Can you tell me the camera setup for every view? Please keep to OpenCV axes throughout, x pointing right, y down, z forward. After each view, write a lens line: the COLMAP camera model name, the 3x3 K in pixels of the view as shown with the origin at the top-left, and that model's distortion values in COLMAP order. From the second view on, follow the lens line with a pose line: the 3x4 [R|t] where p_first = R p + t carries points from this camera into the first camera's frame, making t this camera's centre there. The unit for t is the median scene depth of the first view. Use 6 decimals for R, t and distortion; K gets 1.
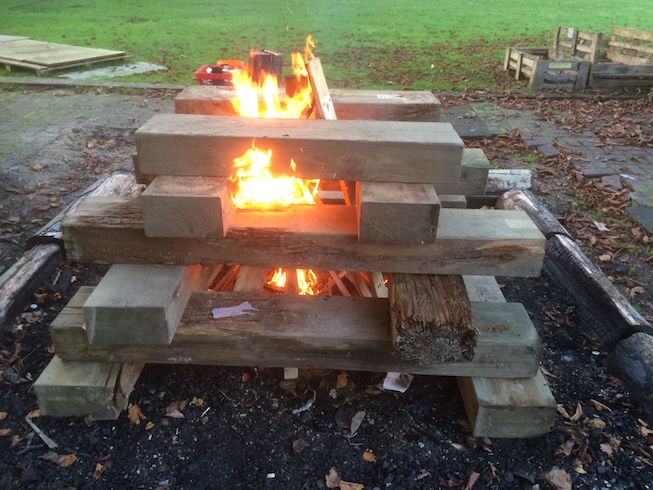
lens RADIAL K [[546.6, 0, 326.6], [0, 546.6, 243.2], [0, 0, 1]] dist [0.066451, -0.077901]
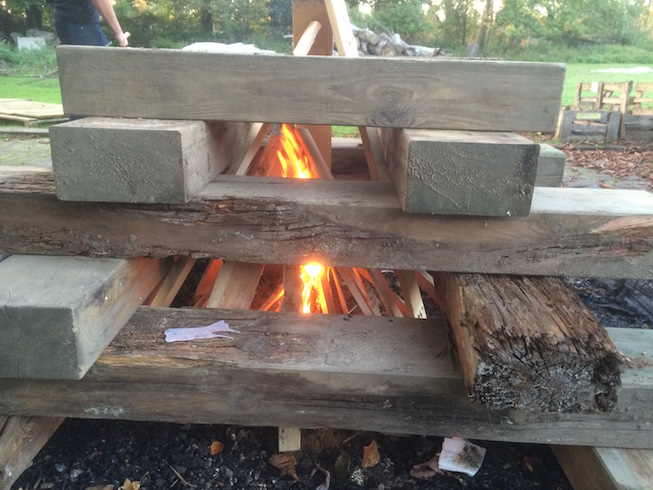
lens RADIAL K [[546.6, 0, 327.6], [0, 546.6, 244.5], [0, 0, 1]] dist [0.066451, -0.077901]
pose [[0.999958, 0.008504, -0.003400, -0.023524], [-0.008937, 0.987223, -0.159094, 0.125470], [0.002004, 0.159118, 0.987258, 0.376640]]
